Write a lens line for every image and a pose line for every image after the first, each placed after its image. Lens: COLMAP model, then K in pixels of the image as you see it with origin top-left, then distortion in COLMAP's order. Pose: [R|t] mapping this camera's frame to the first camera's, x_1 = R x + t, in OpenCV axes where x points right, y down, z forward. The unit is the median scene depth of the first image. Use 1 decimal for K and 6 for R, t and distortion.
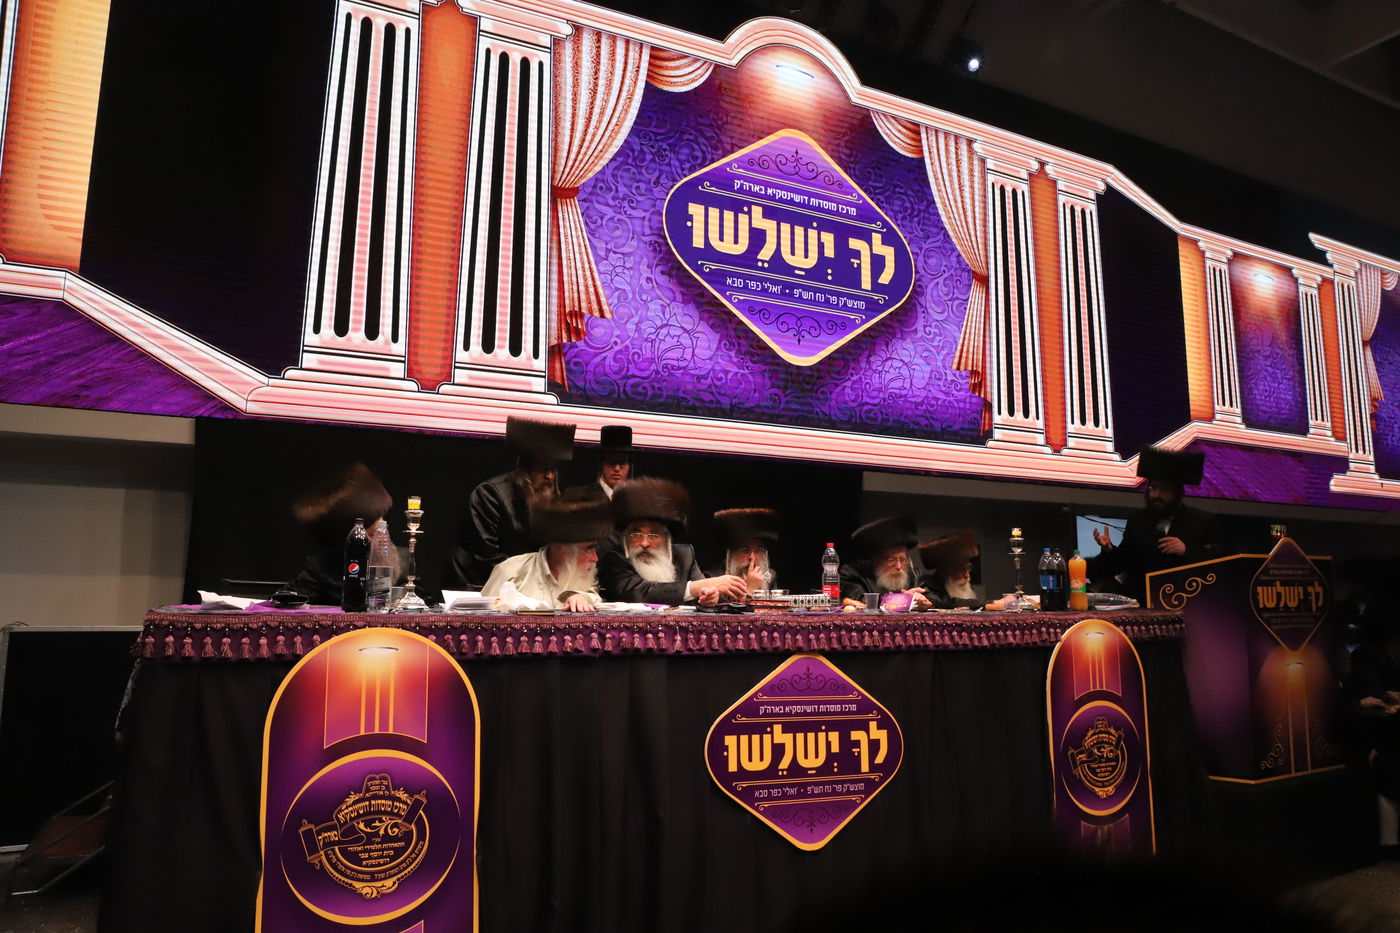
lens RADIAL K [[930.5, 0, 698.2], [0, 930.5, 466.3], [0, 0, 1]] dist [-0.083826, 0.036061]
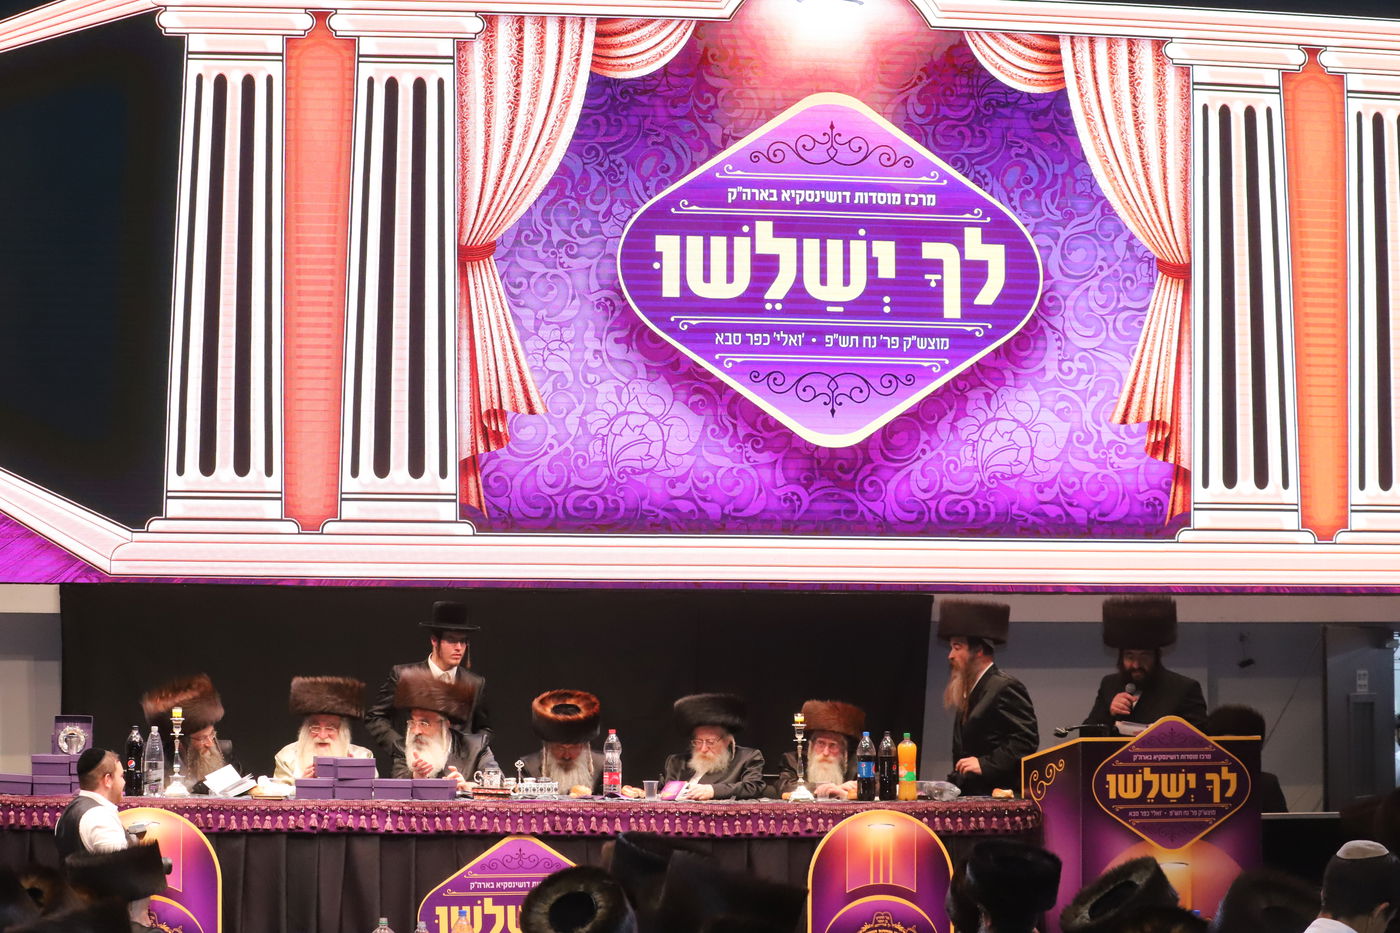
lens RADIAL K [[2734.9, 0, 703.6], [0, 2734.9, 536.5], [0, 0, 1]] dist [-0.322461, 0.165727]
pose [[0.943883, -0.027494, -0.329133, 0.677856], [0.048280, 0.997310, 0.055147, -0.156639], [0.326731, -0.067943, 0.942672, -0.951650]]
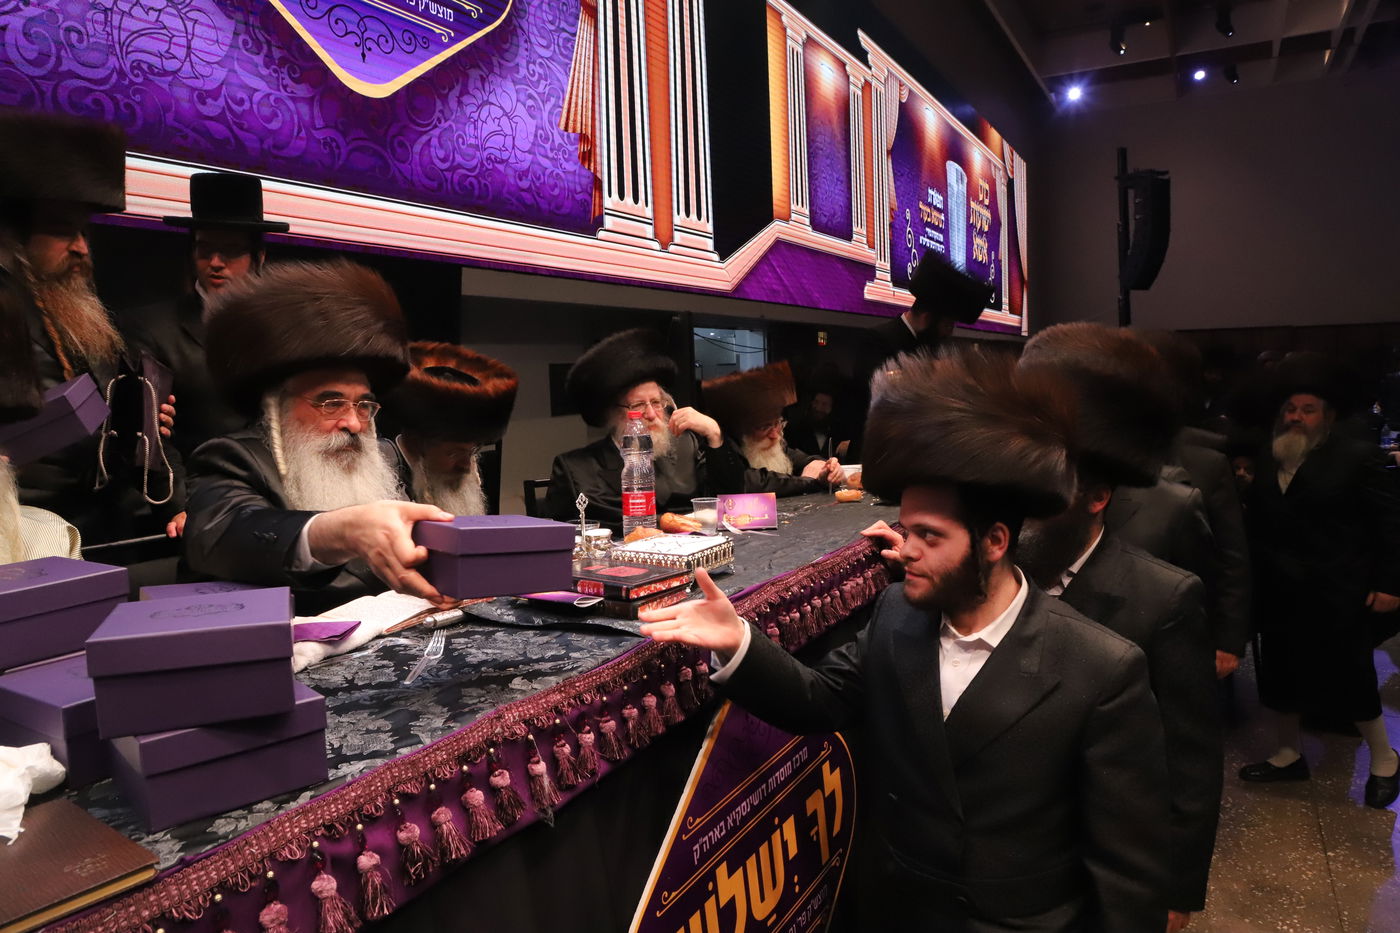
lens RADIAL K [[930.5, 0, 698.2], [0, 930.5, 466.3], [0, 0, 1]] dist [-0.083826, 0.036061]
pose [[0.829591, -0.090833, 0.550933, -0.066322], [-0.030285, 0.977908, 0.206832, 0.003072], [-0.557549, -0.188271, 0.808513, 0.320249]]
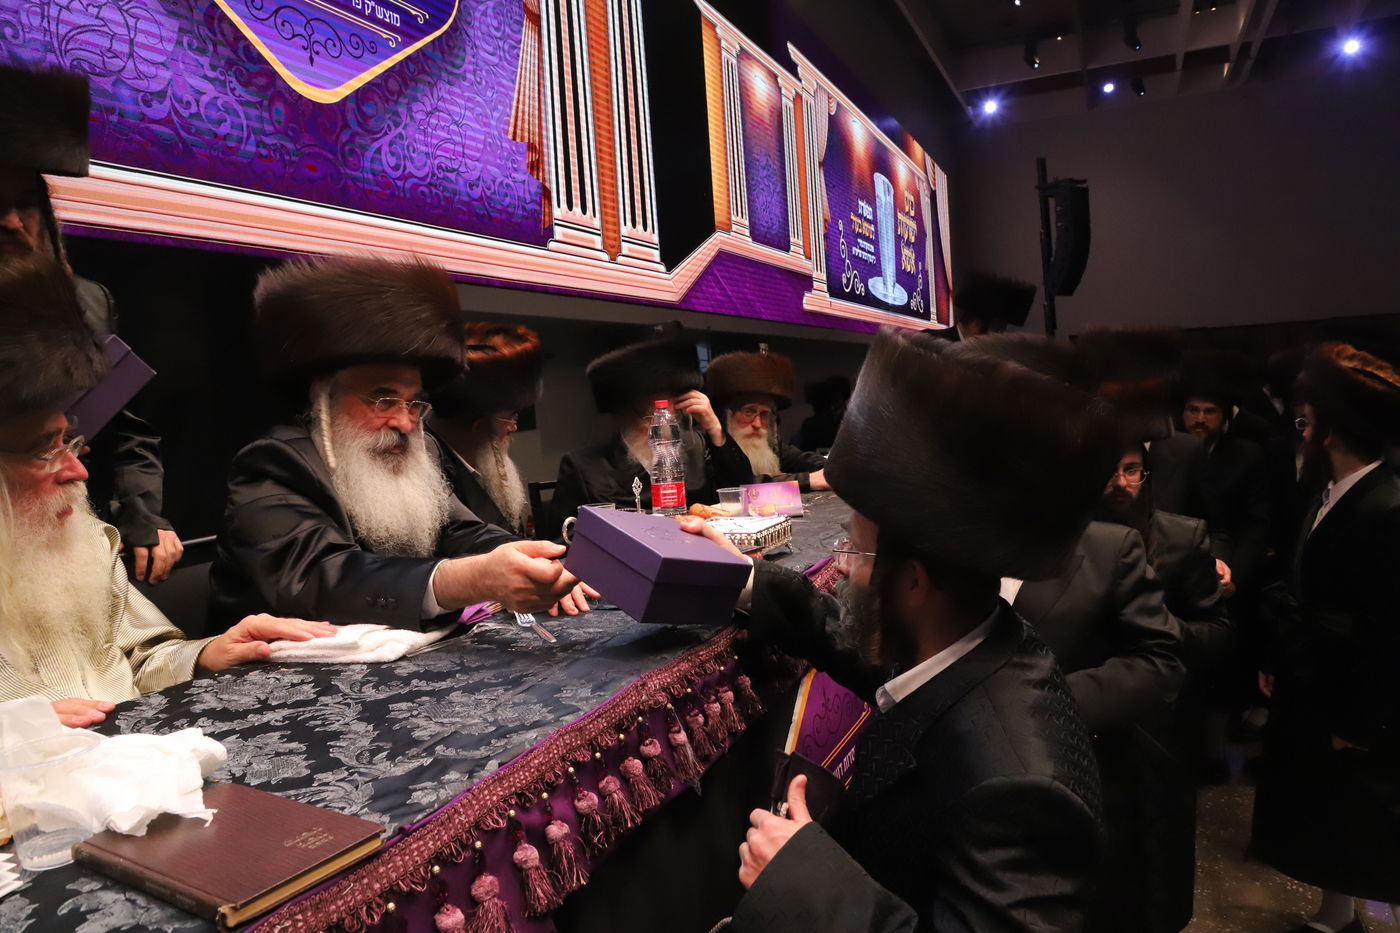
lens RADIAL K [[941.6, 0, 705.9], [0, 941.6, 468.7], [0, 0, 1]] dist [-0.081220, 0.038366]
pose [[0.773715, -0.109399, 0.624017, -0.093590], [-0.010031, 0.982739, 0.184726, 0.014111], [-0.633455, -0.149184, 0.759262, 0.338567]]
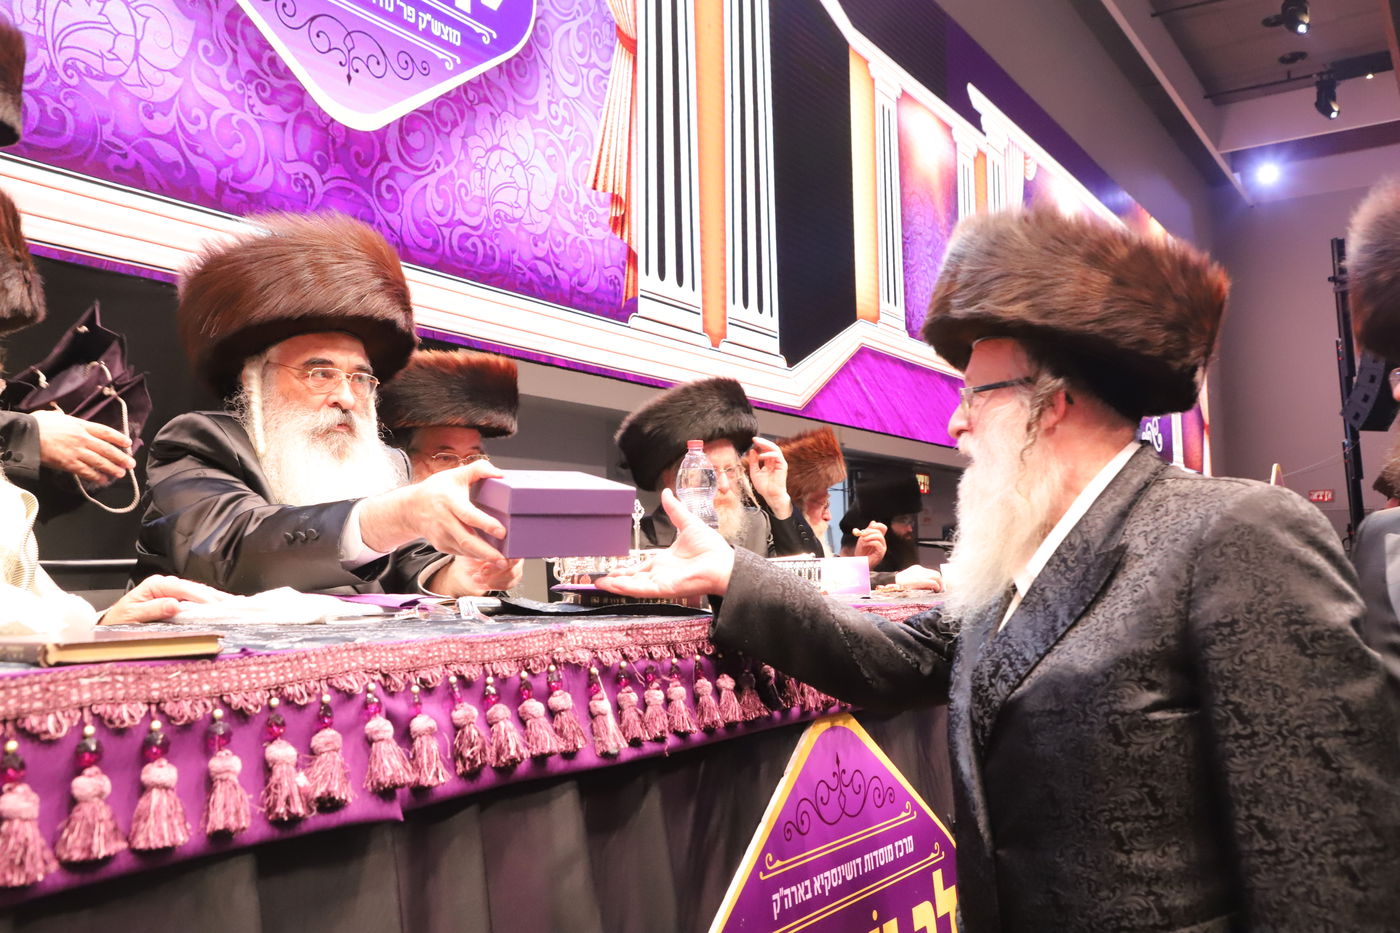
lens RADIAL K [[1287.6, 0, 699.7], [0, 1287.6, 463.7], [0, 0, 1]] dist [0.017448, 0.061032]
pose [[0.850397, 0.020998, 0.525723, -0.092902], [-0.044417, 0.998502, 0.031967, 0.042783], [-0.524264, -0.050536, 0.850055, 0.289069]]
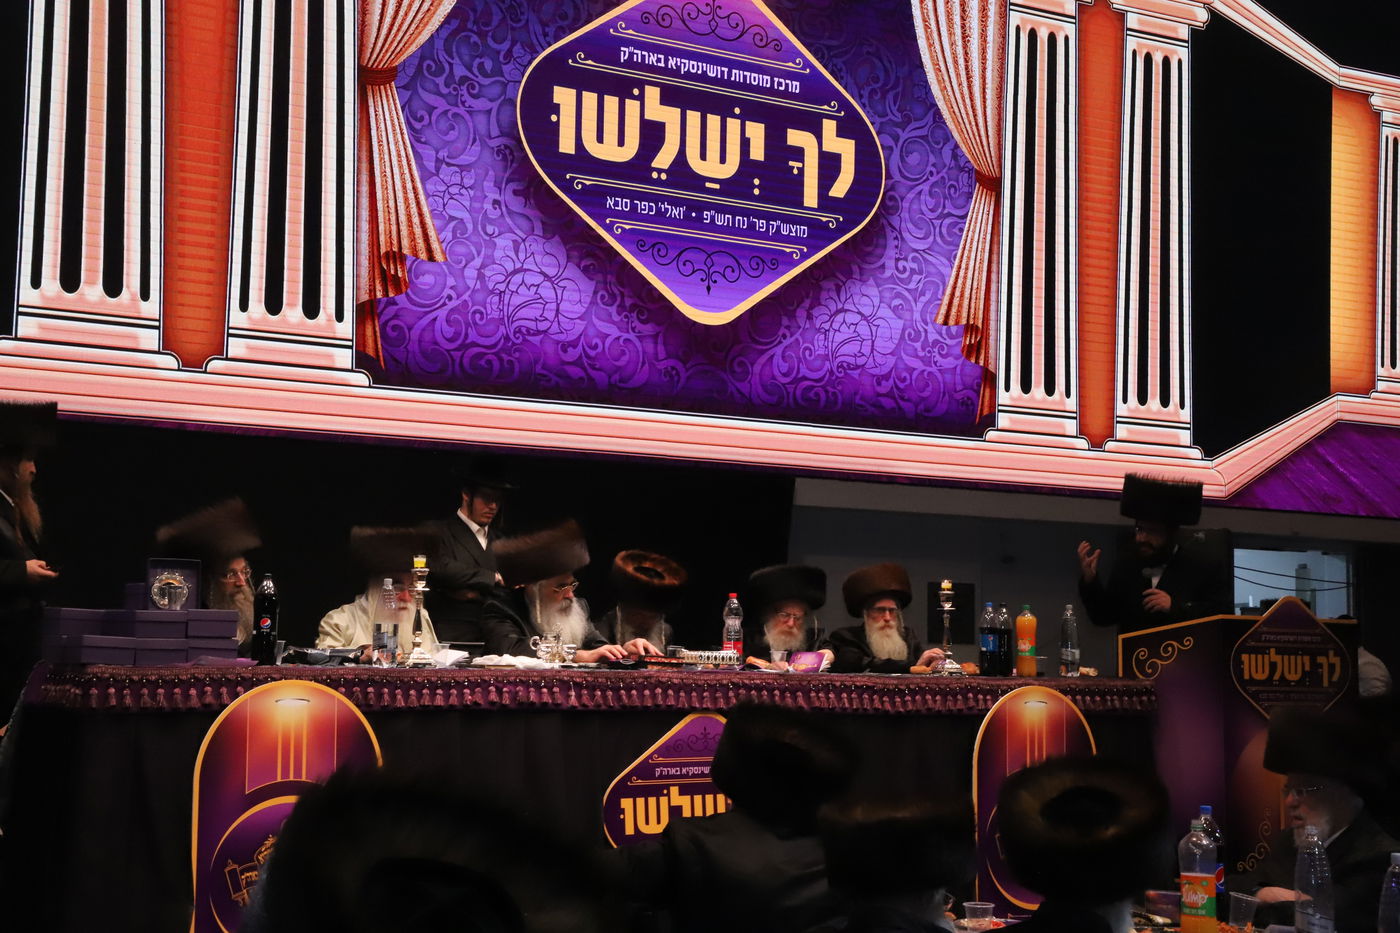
lens RADIAL K [[2105.6, 0, 700.9], [0, 2105.6, 468.8], [0, 0, 1]] dist [0.205097, 0.133307]
pose [[0.994656, 0.018742, 0.101532, -0.052946], [-0.023488, 0.998676, 0.045757, -0.071673], [-0.100540, -0.047897, 0.993779, -0.555043]]
